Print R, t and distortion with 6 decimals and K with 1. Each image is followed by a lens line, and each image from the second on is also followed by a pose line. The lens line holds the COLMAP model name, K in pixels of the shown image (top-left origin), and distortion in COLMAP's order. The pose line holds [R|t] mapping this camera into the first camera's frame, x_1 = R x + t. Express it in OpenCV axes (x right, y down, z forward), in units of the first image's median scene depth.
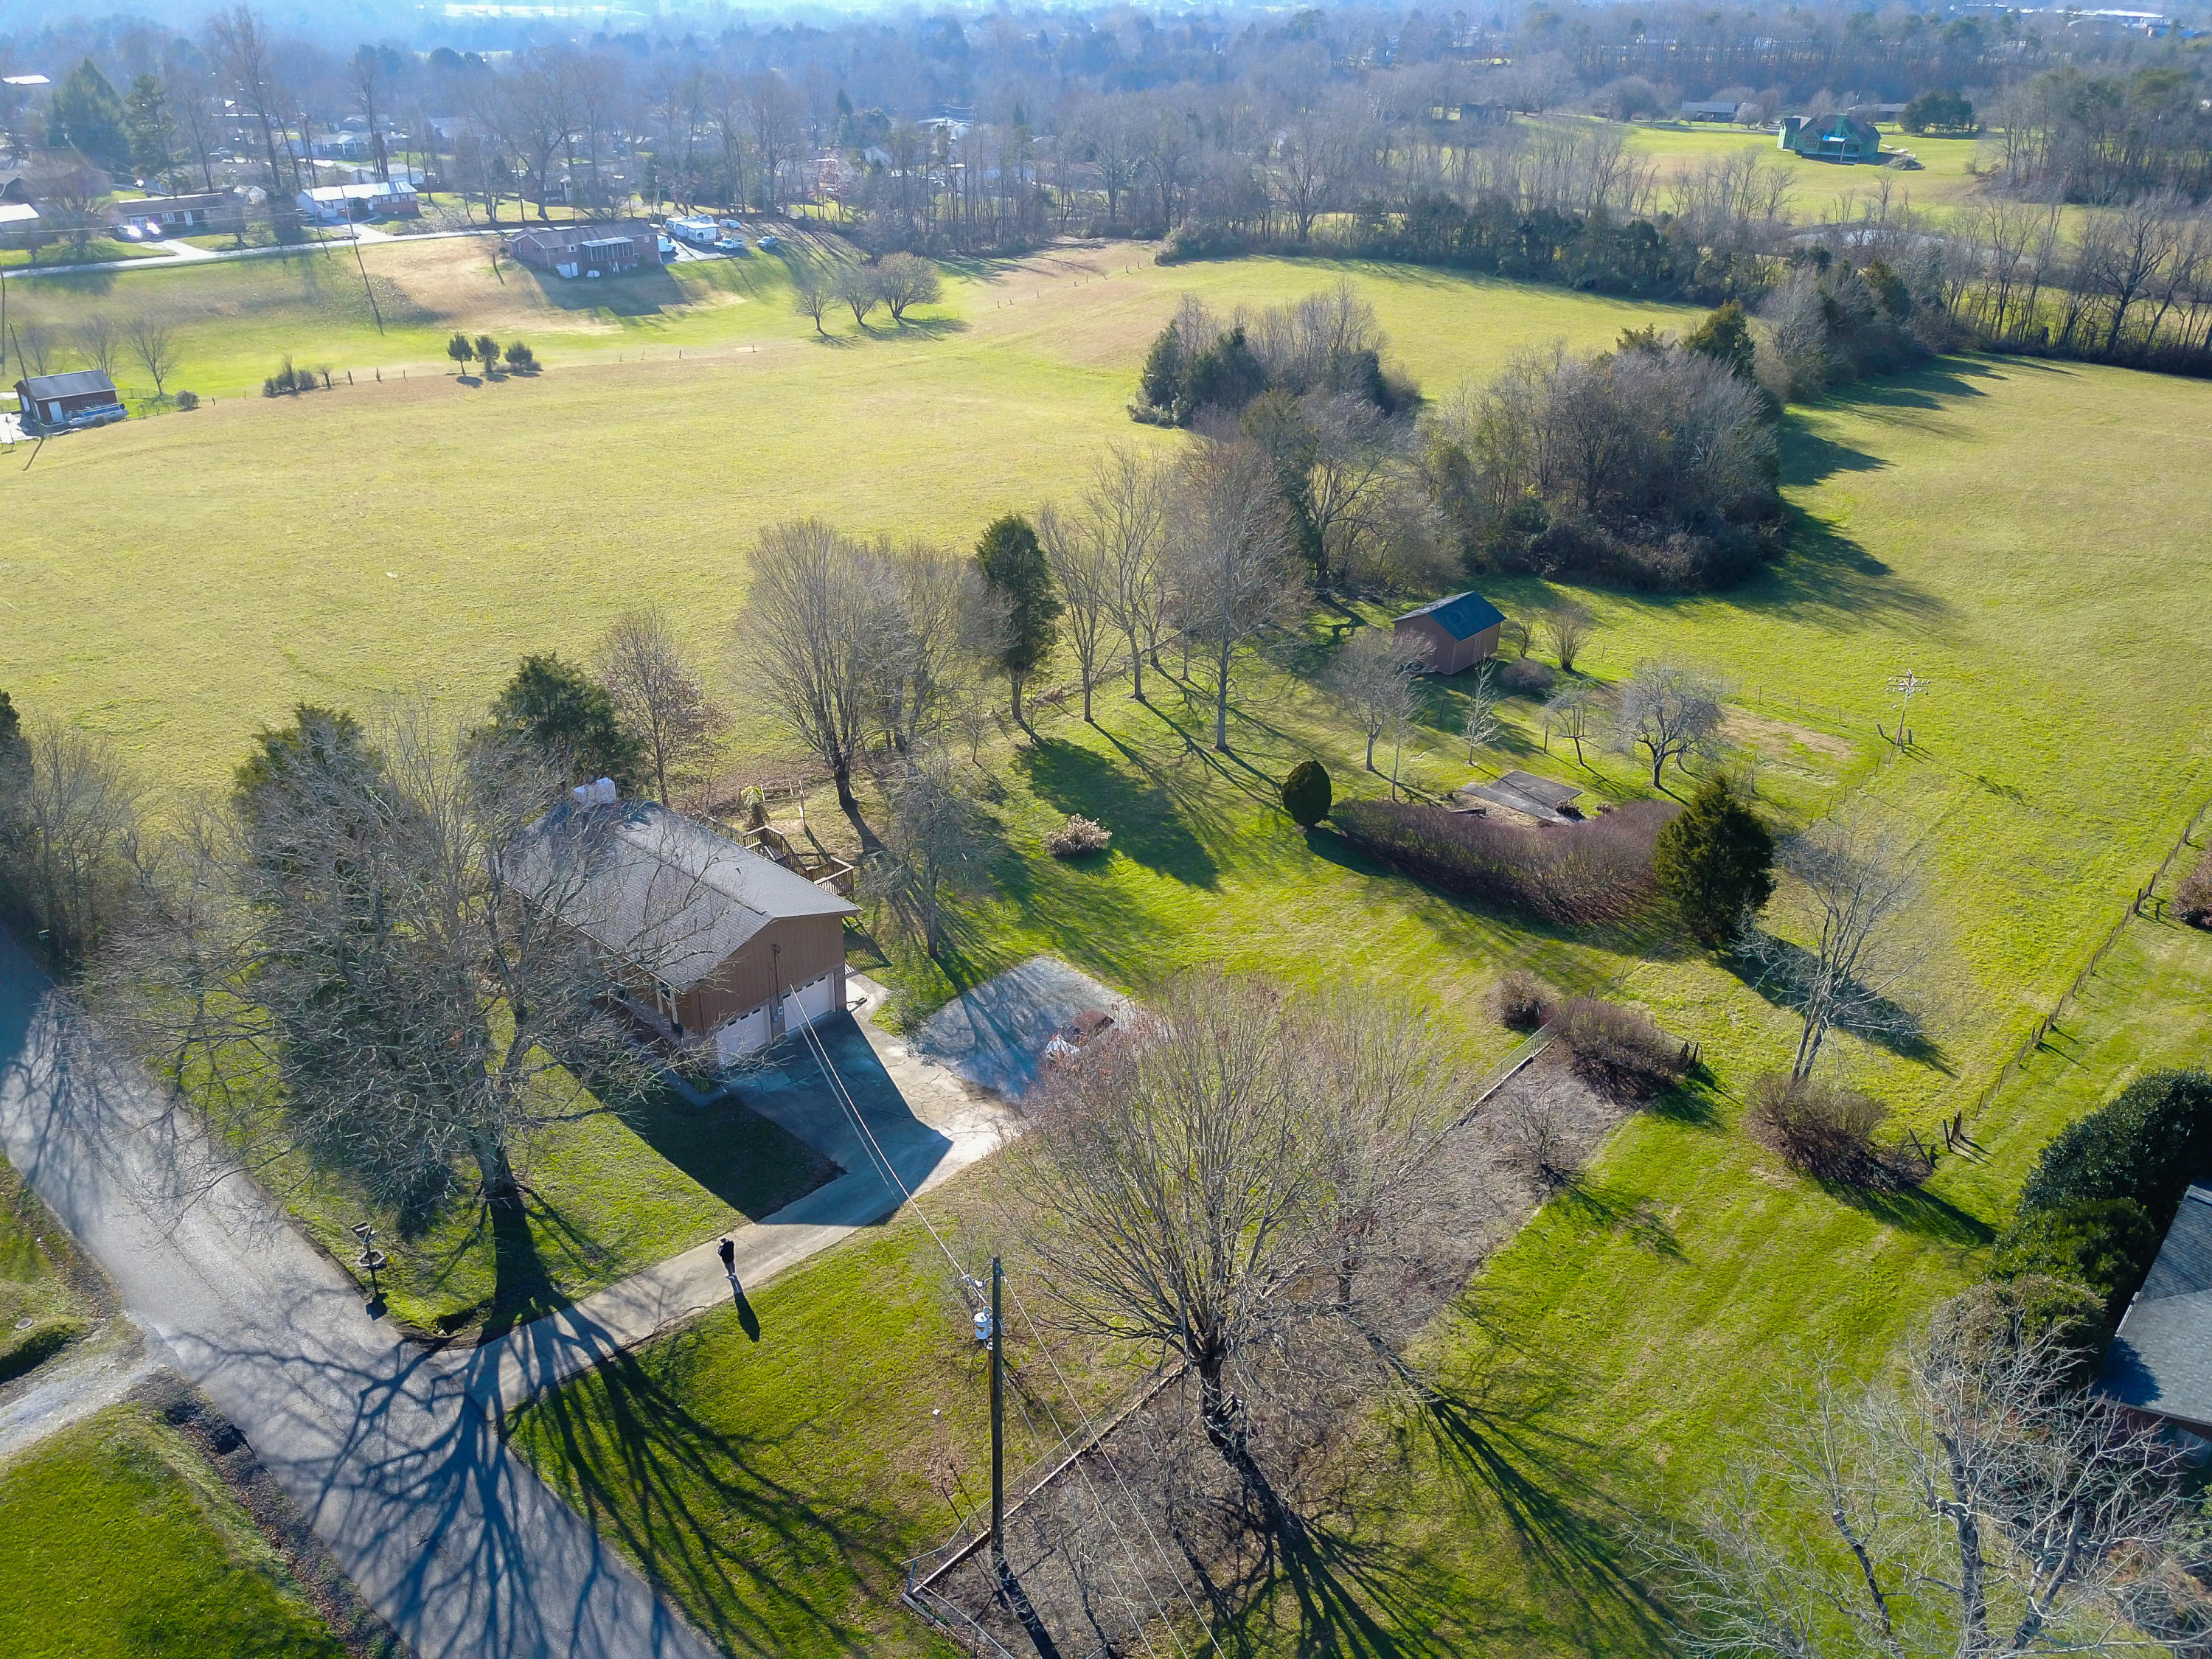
lens RADIAL K [[1691.0, 0, 1106.0], [0, 1691.0, 829.5], [0, 0, 1]] dist [0.006959, -0.002489]
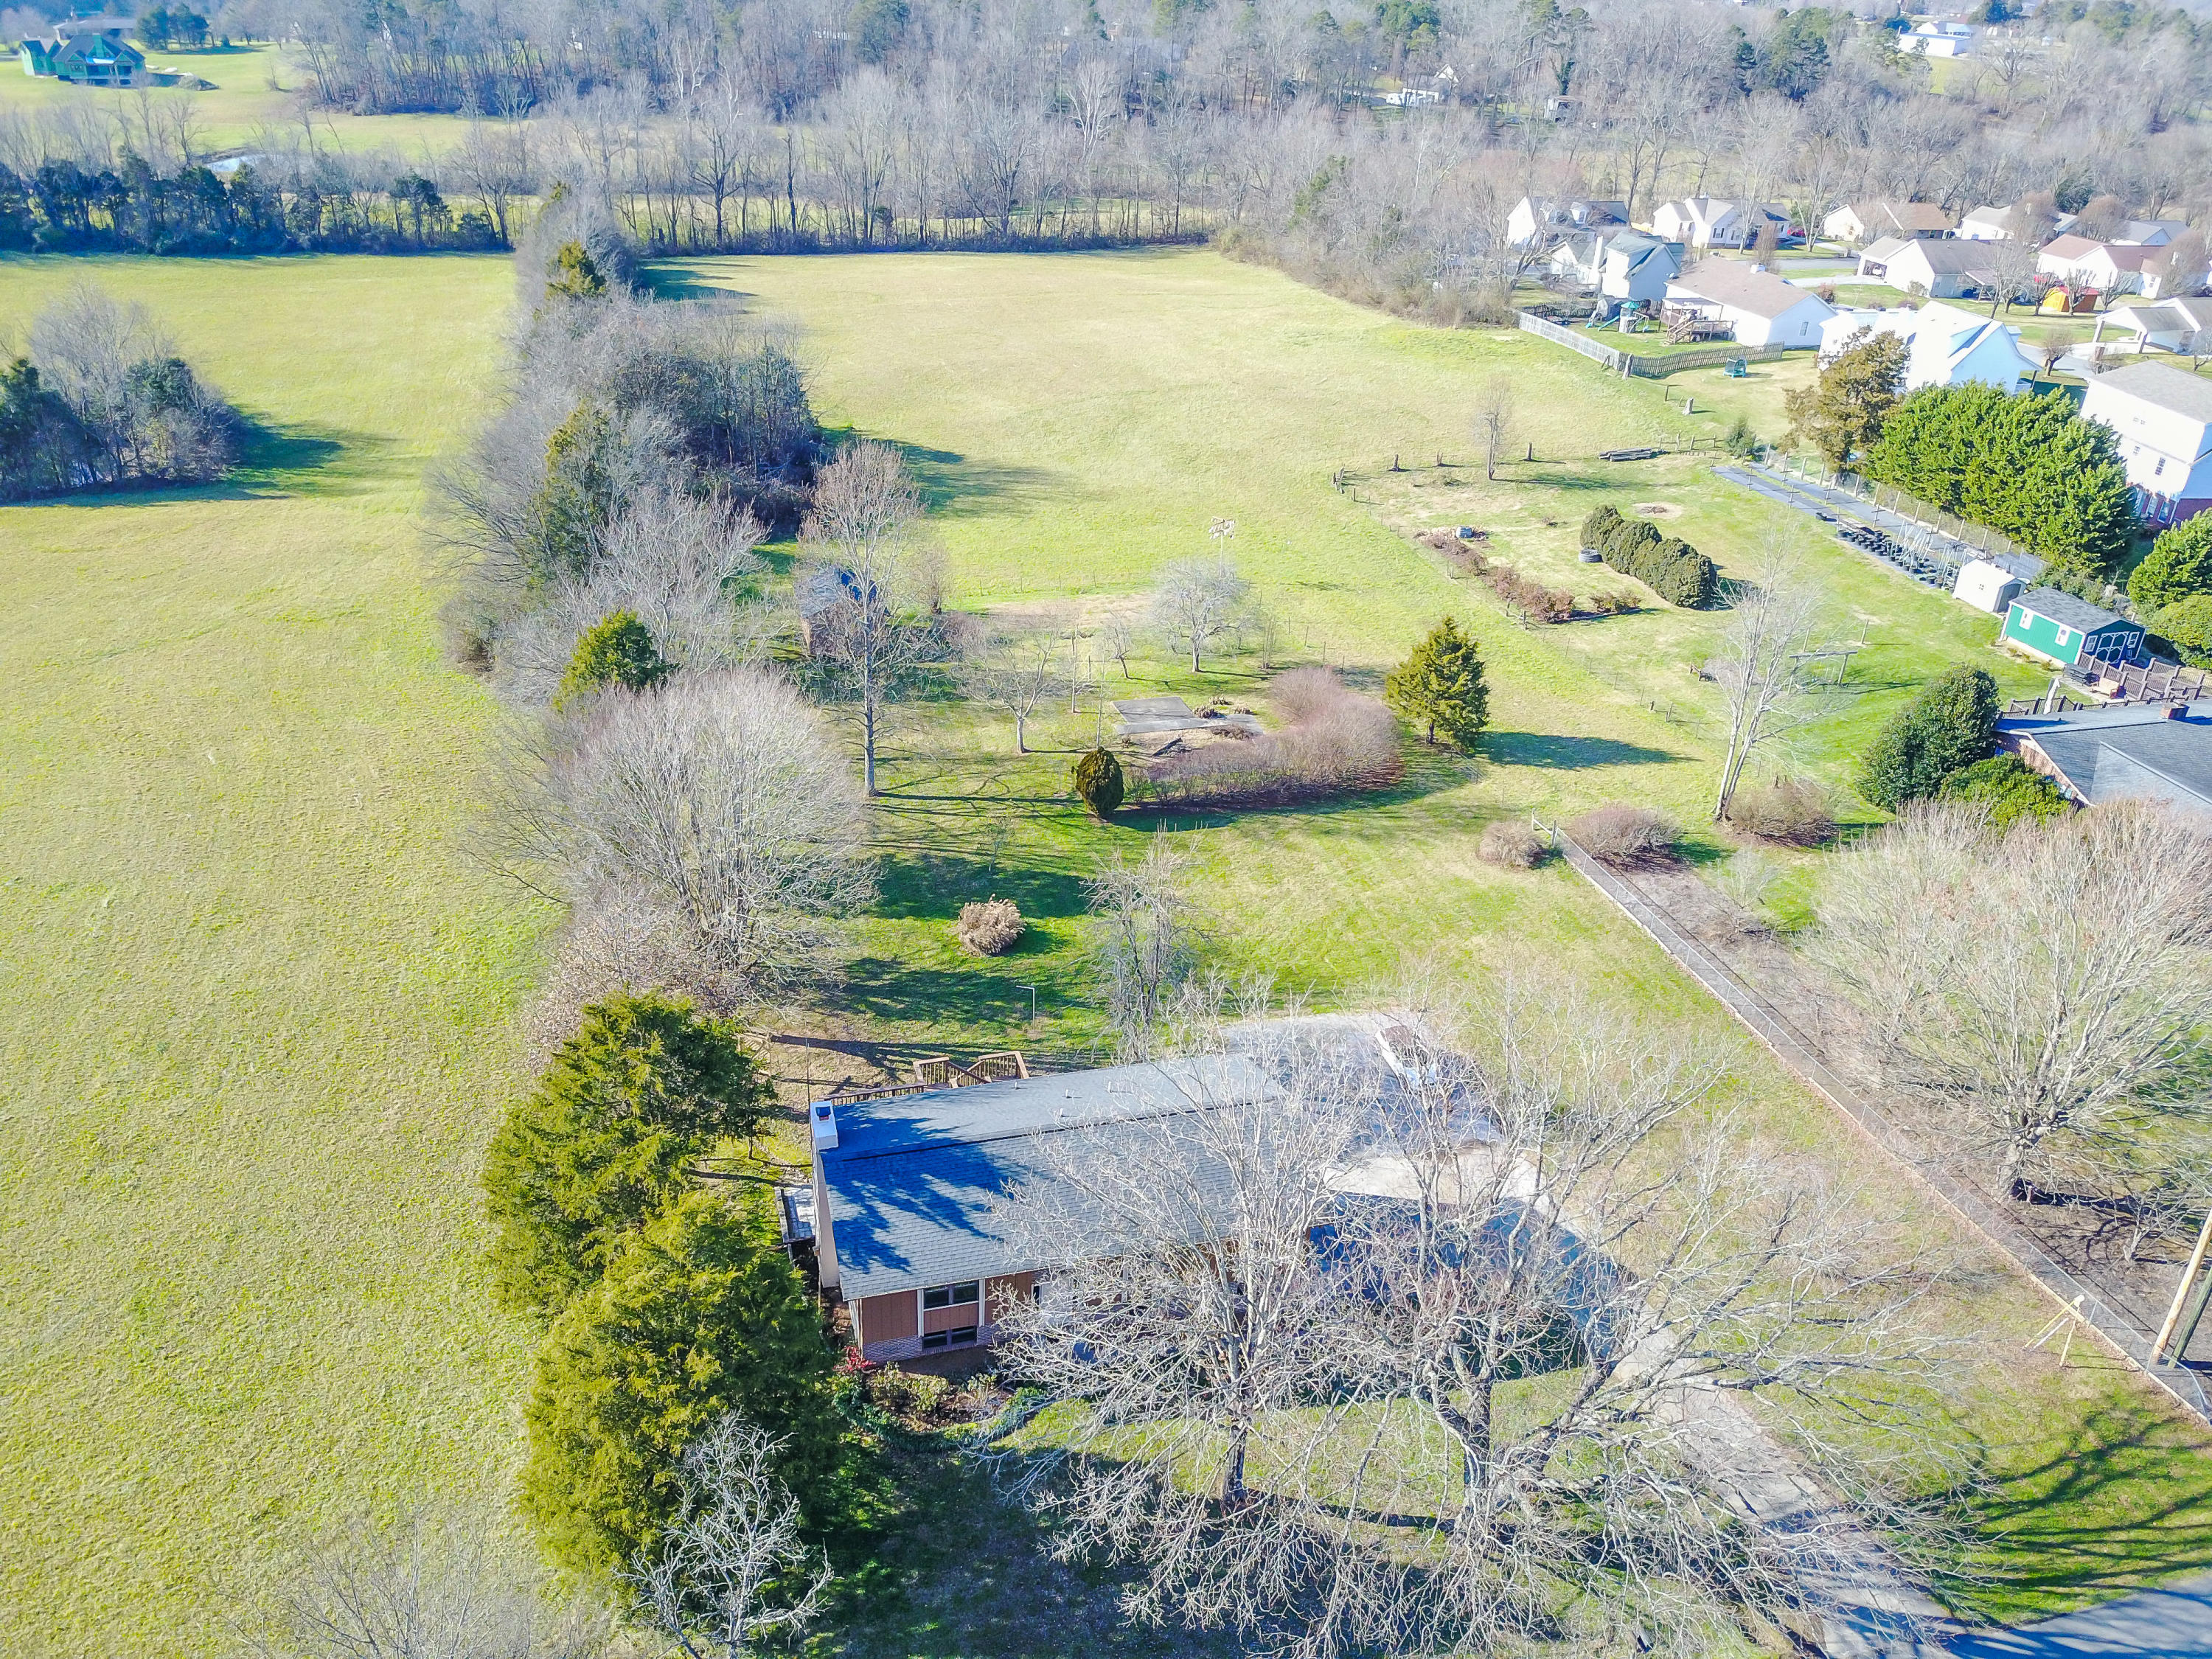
lens RADIAL K [[1691.0, 0, 1106.0], [0, 1691.0, 829.5], [0, 0, 1]] dist [0.006959, -0.002489]
pose [[0.539930, -0.391643, 0.745044, -1.032765], [0.357139, 0.908123, 0.218551, -0.352348], [-0.762186, 0.148082, 0.630194, 0.690594]]
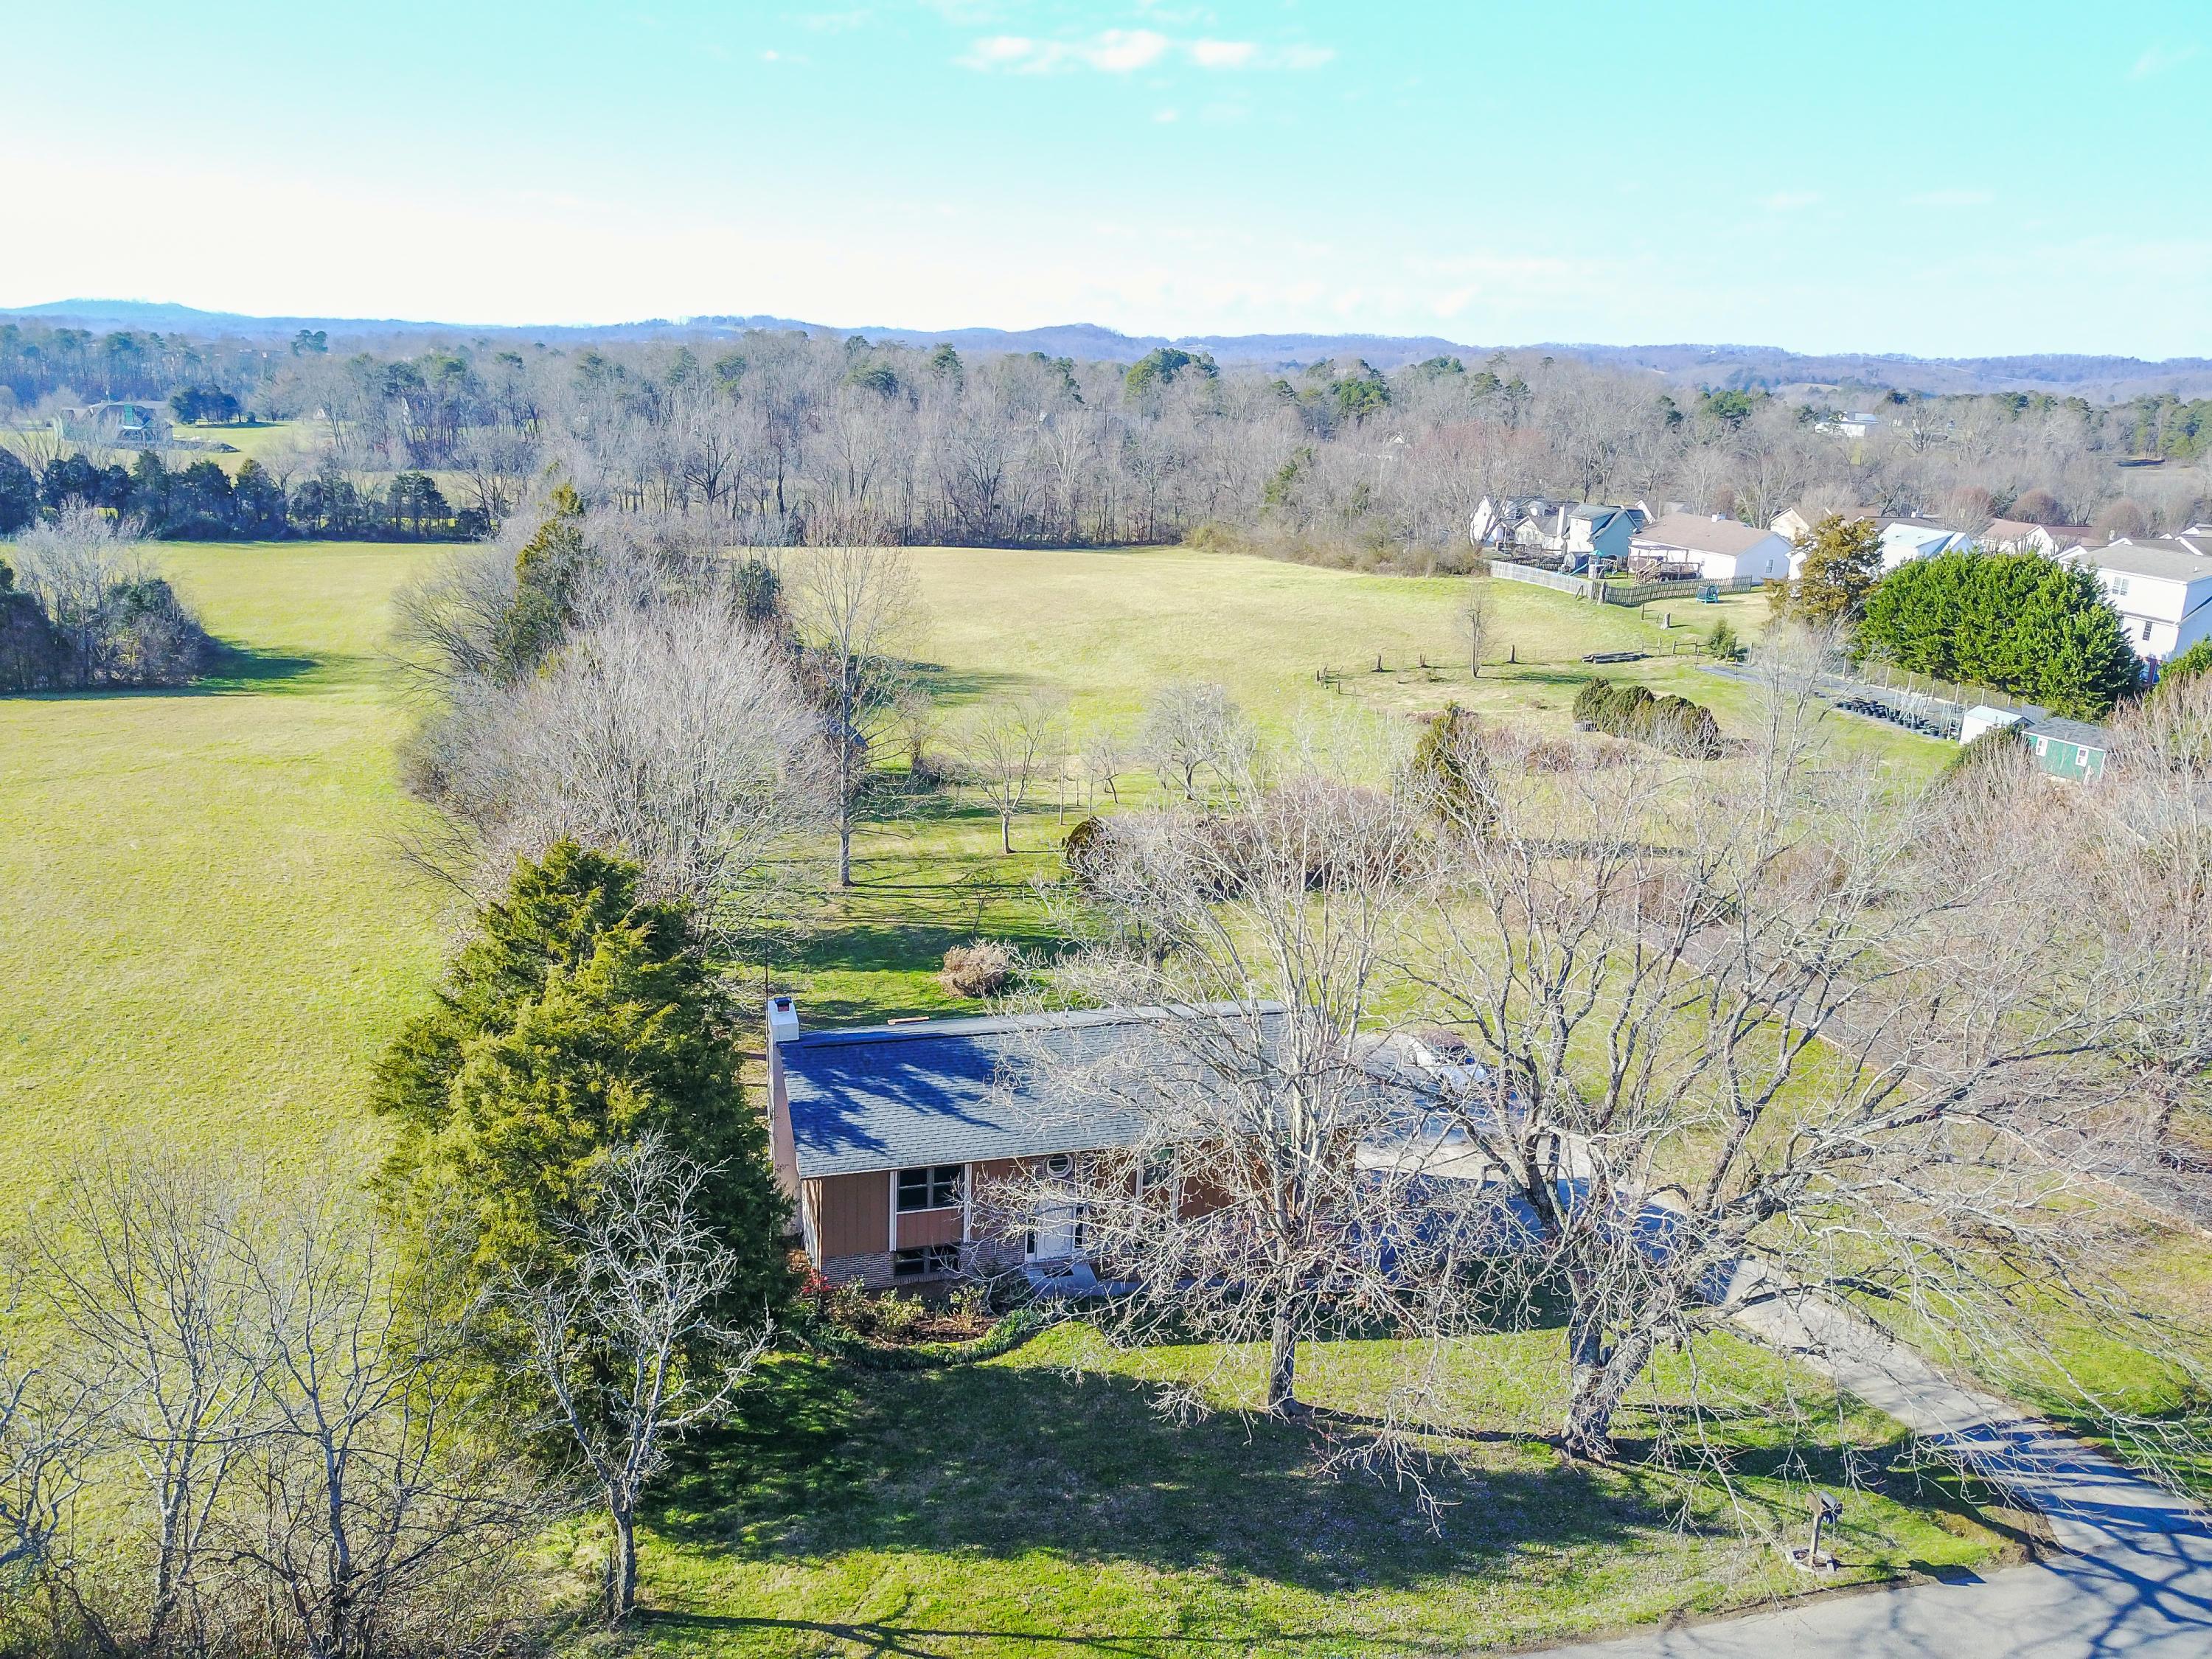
lens RADIAL K [[1691.0, 0, 1106.0], [0, 1691.0, 829.5], [0, 0, 1]] dist [0.006959, -0.002489]
pose [[0.525906, -0.217224, 0.822336, -1.041109], [0.360274, 0.932710, 0.015975, -0.077255], [-0.770471, 0.287865, 0.568777, 0.836953]]
